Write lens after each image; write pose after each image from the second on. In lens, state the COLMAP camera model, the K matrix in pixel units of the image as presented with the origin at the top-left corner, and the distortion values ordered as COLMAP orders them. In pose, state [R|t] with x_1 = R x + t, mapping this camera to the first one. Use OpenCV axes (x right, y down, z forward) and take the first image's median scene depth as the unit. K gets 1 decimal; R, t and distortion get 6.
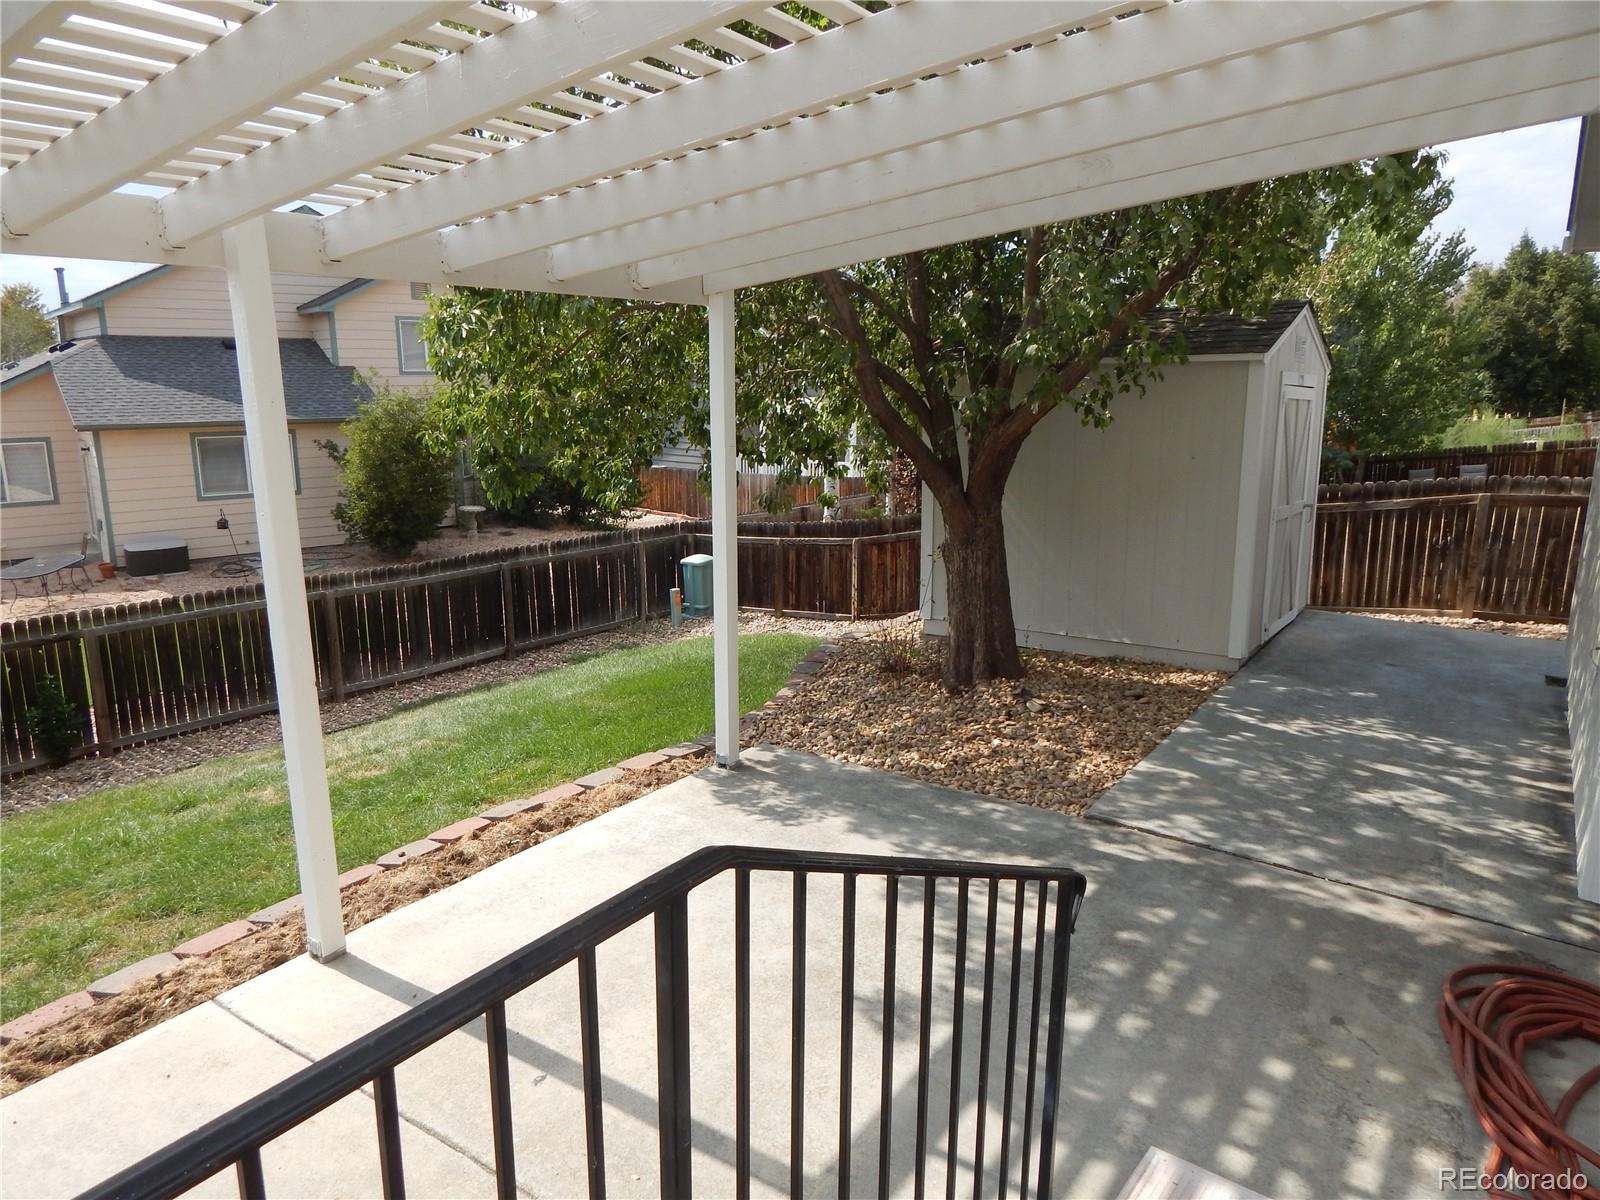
lens RADIAL K [[1057.8, 0, 793.1], [0, 1057.8, 596.1], [0, 0, 1]] dist [0.015117, -0.016993]
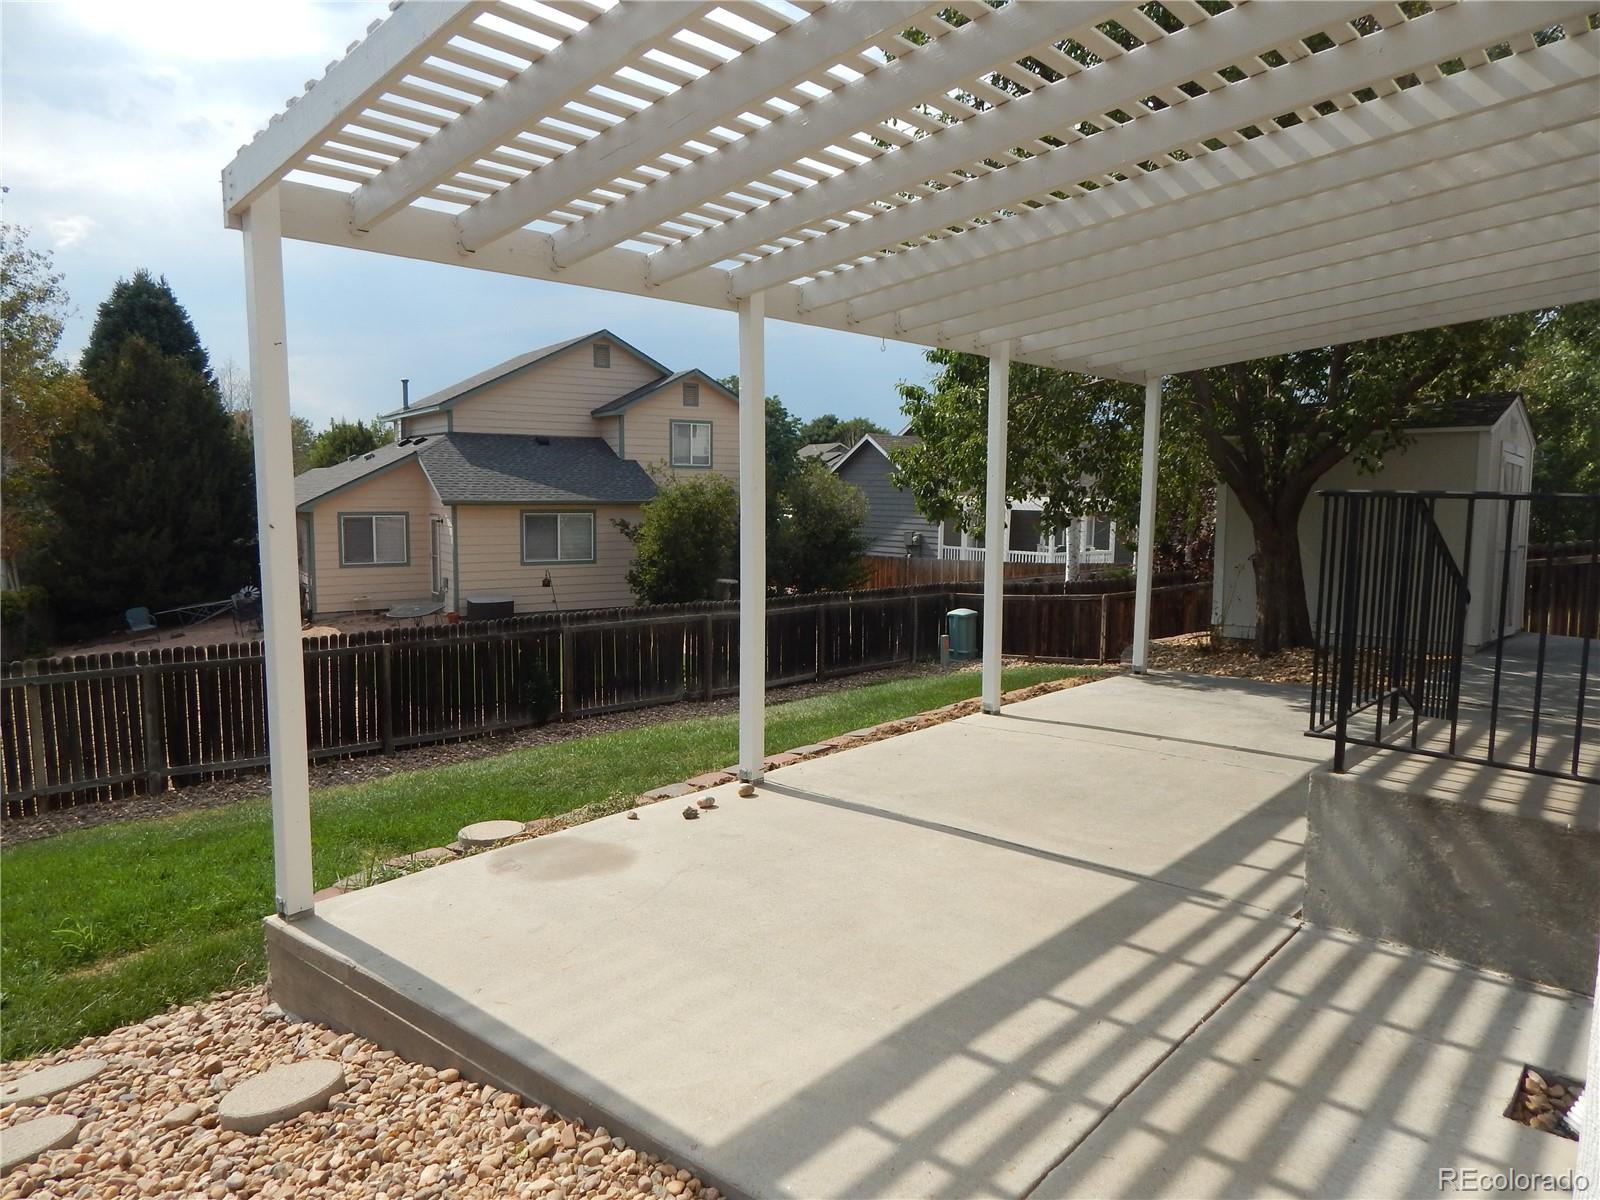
lens RADIAL K [[1057.8, 0, 798.7], [0, 1057.8, 600.1], [0, 0, 1]] dist [0.015117, -0.016993]
pose [[0.992079, 0.026247, -0.122844, -0.131023], [-0.038579, 0.994329, -0.099108, 0.080045], [0.119546, 0.103062, 0.987465, -0.216217]]
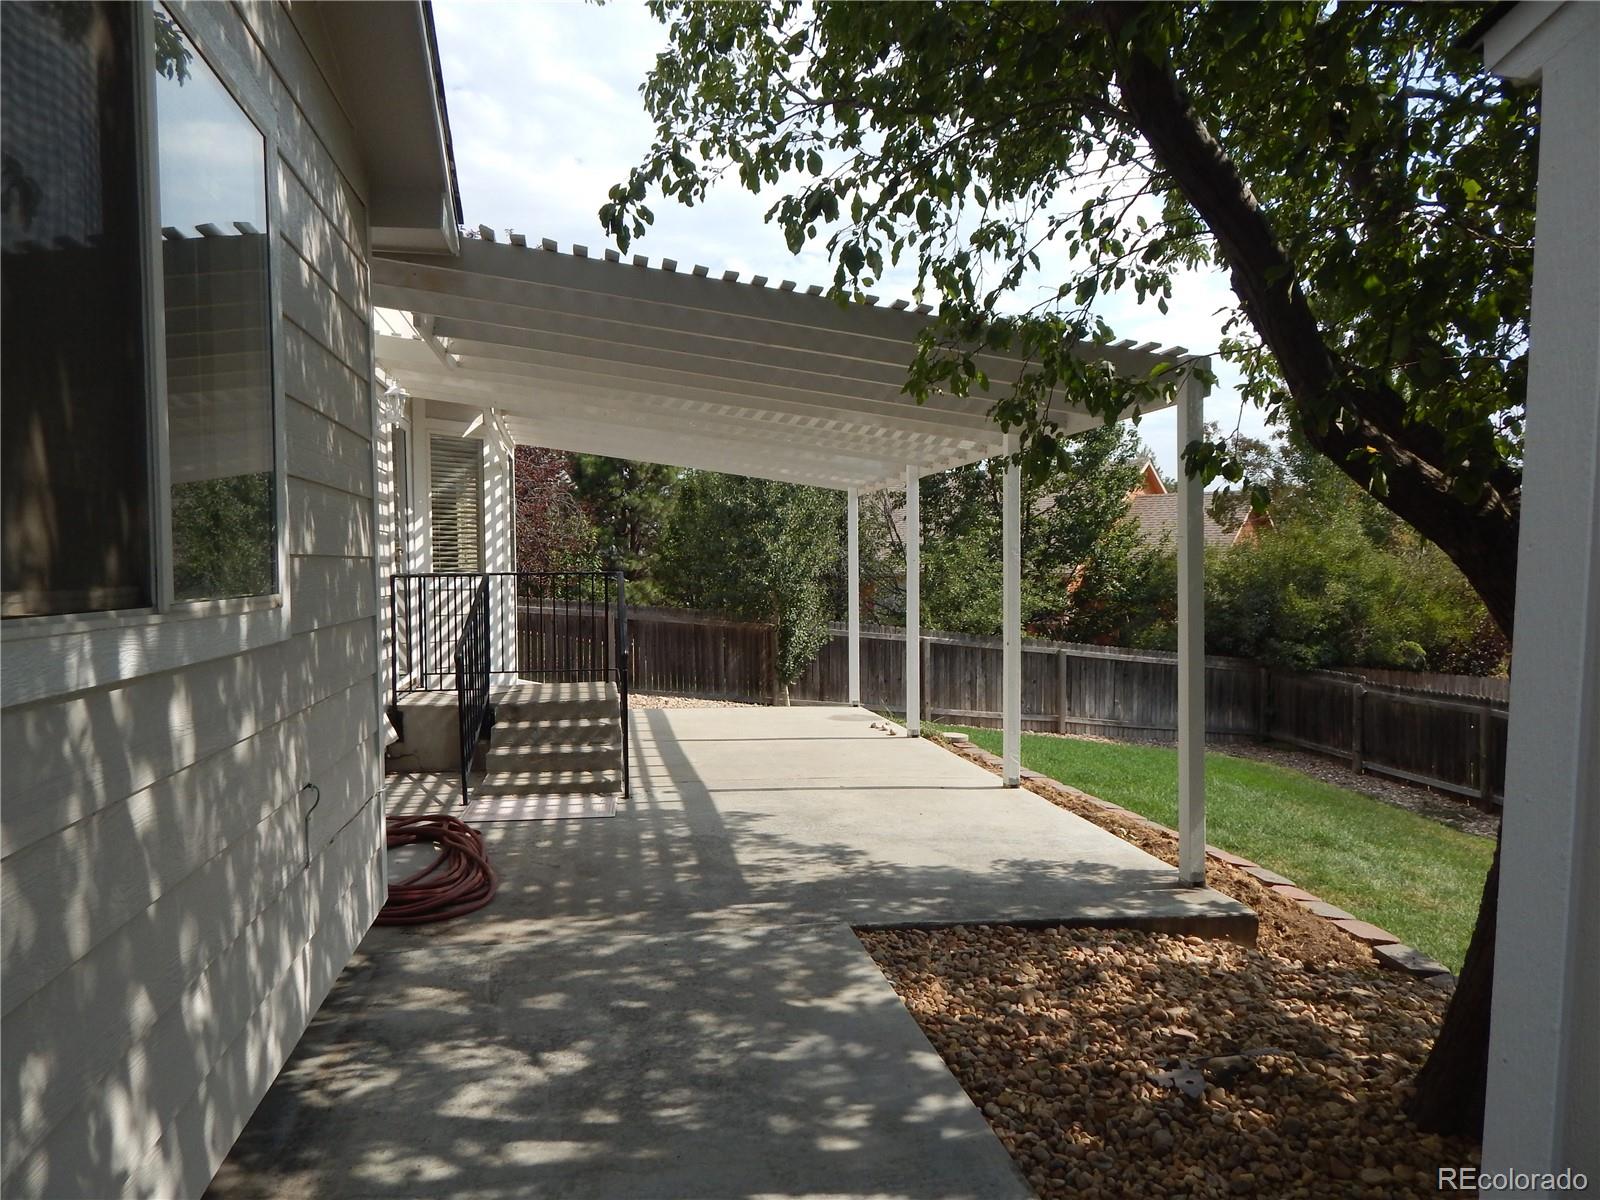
lens RADIAL K [[1057.8, 0, 801.5], [0, 1057.8, 602.7], [0, 0, 1]] dist [0.015117, -0.016993]
pose [[-0.684976, 0.034006, -0.727771, 0.257191], [-0.152925, 0.969947, 0.189254, -0.061209], [0.712335, 0.240929, -0.659190, 0.416211]]
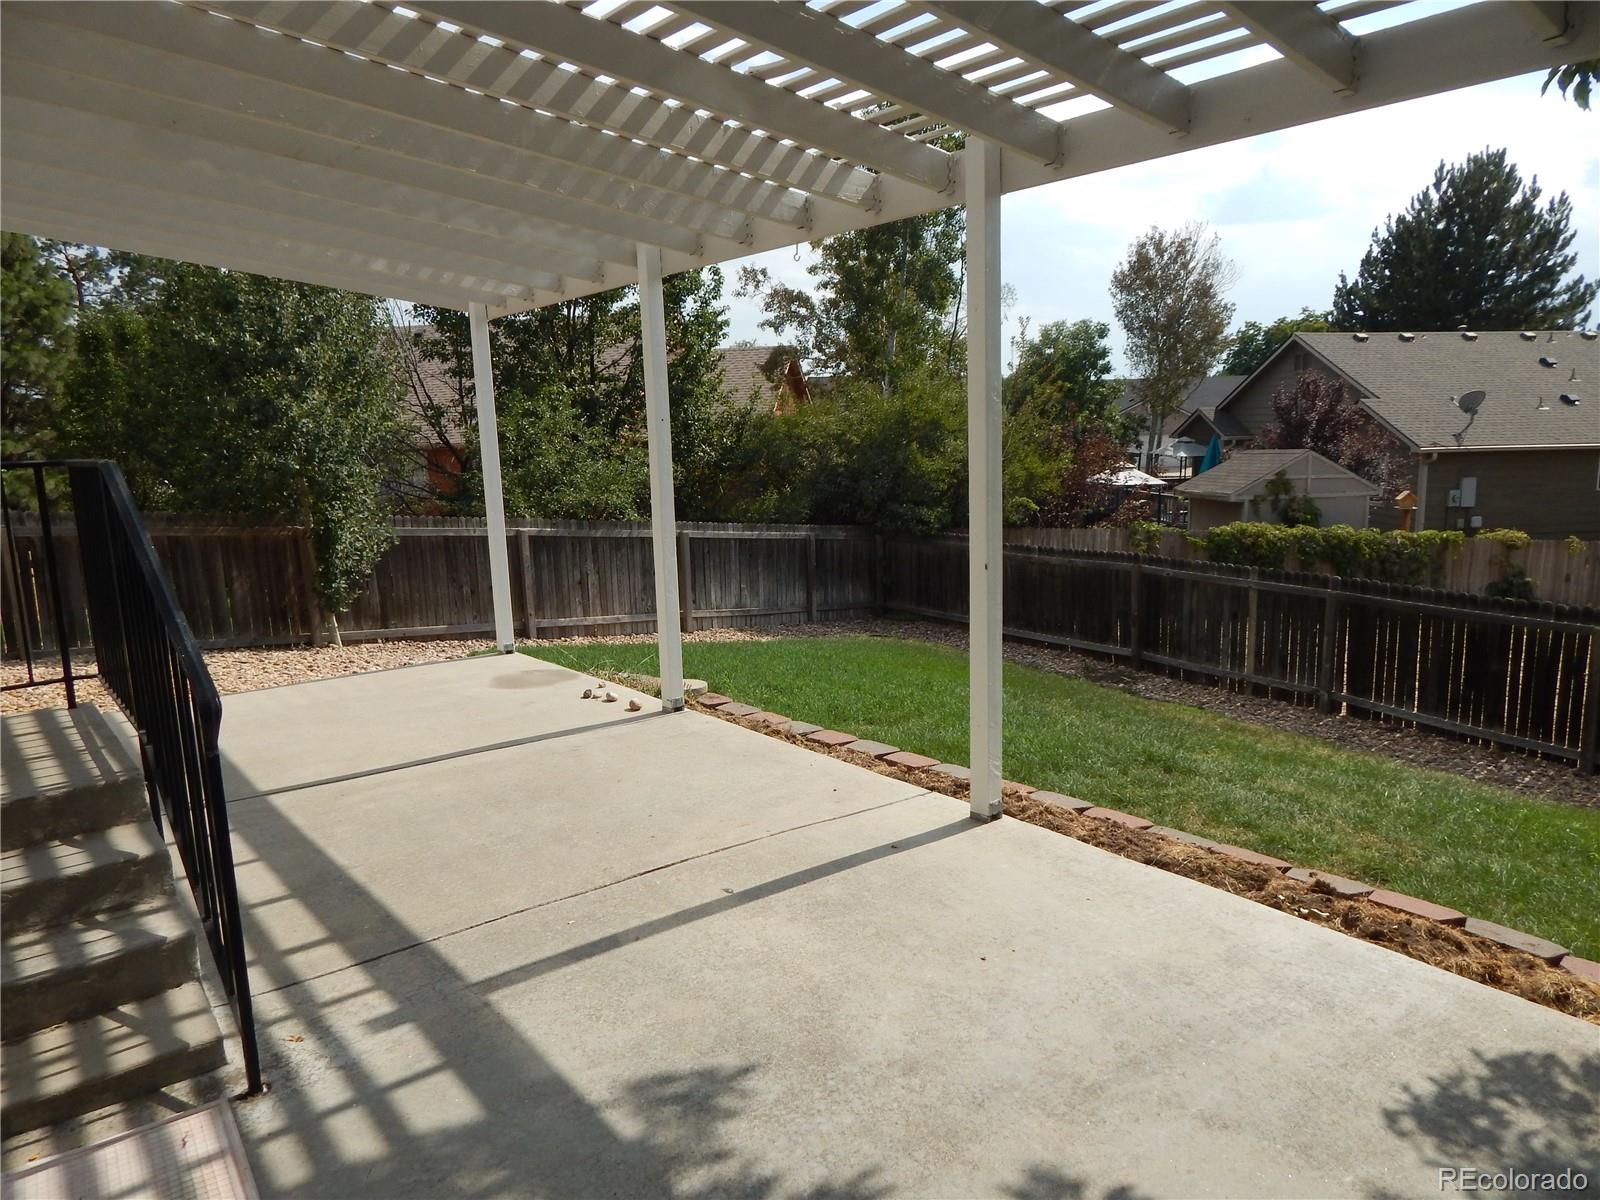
lens RADIAL K [[1057.8, 0, 799.9], [0, 1057.8, 604.0], [0, 0, 1]] dist [0.015117, -0.016993]
pose [[-0.262372, 0.176868, -0.948619, 0.211633], [-0.179059, 0.957063, 0.227966, -0.045343], [0.948208, 0.229671, -0.219436, 0.347589]]
